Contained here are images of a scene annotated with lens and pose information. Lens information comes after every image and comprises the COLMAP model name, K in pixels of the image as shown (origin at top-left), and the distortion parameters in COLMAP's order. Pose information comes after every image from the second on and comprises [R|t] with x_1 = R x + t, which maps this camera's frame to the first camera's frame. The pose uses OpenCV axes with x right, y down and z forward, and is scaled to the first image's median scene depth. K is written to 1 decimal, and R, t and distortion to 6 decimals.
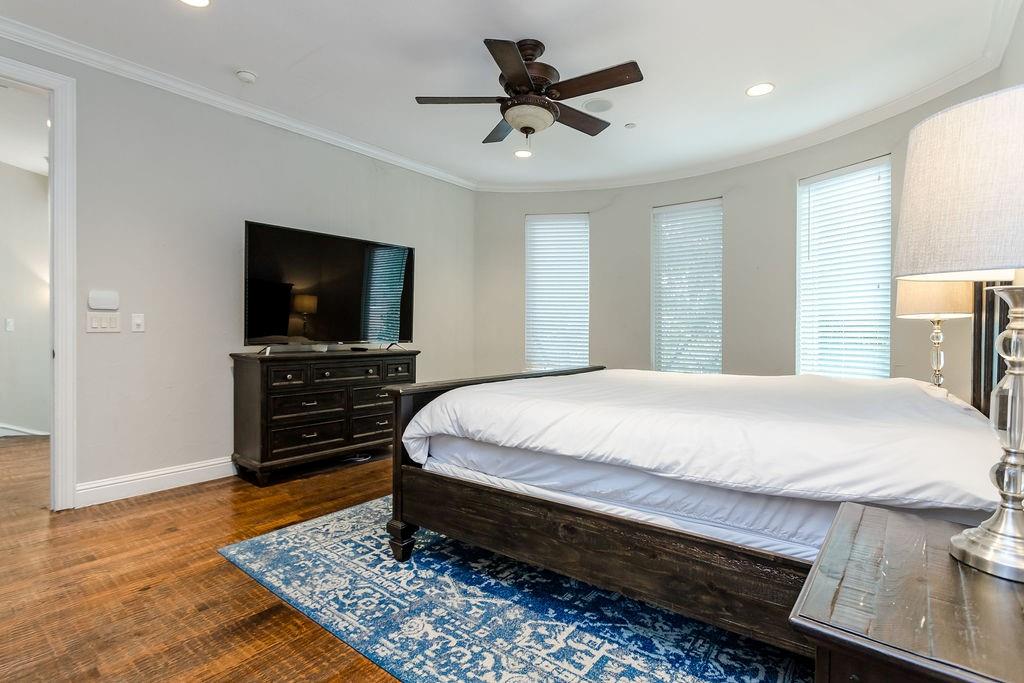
lens RADIAL K [[488.6, 0, 502.3], [0, 488.6, 338.4], [0, 0, 1]] dist [0.000446, 0.001583]
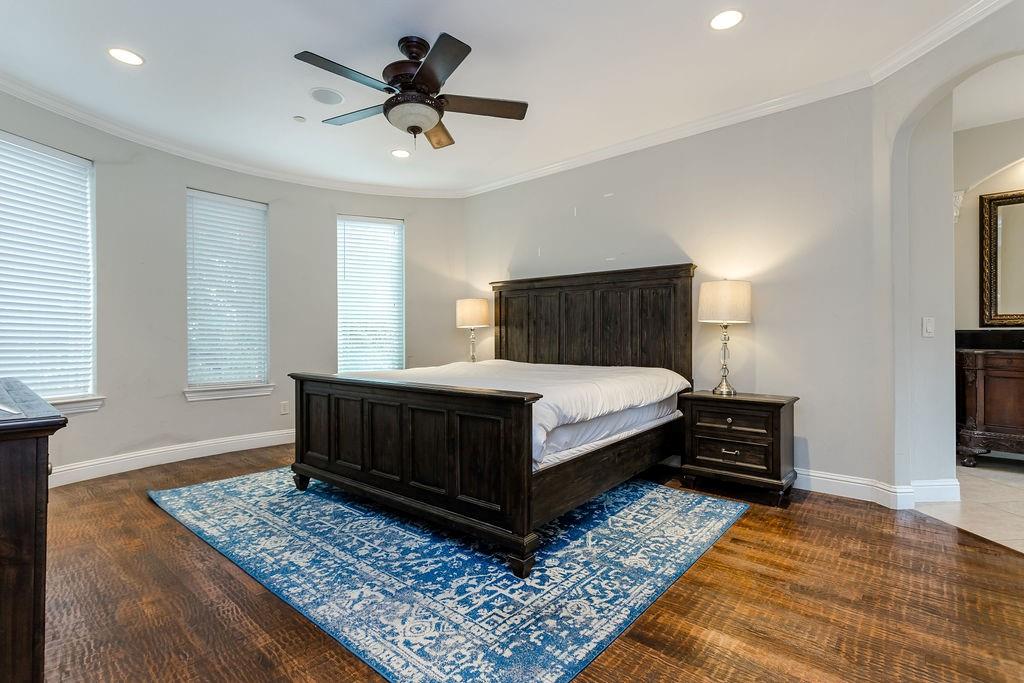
lens RADIAL K [[488.6, 0, 502.0], [0, 488.6, 338.8], [0, 0, 1]] dist [0.000446, 0.001583]
pose [[0.044216, -0.014824, 0.998912, -1.293052], [0.008588, 0.999859, 0.014458, -0.020523], [-0.998985, 0.007939, 0.044337, 1.128228]]
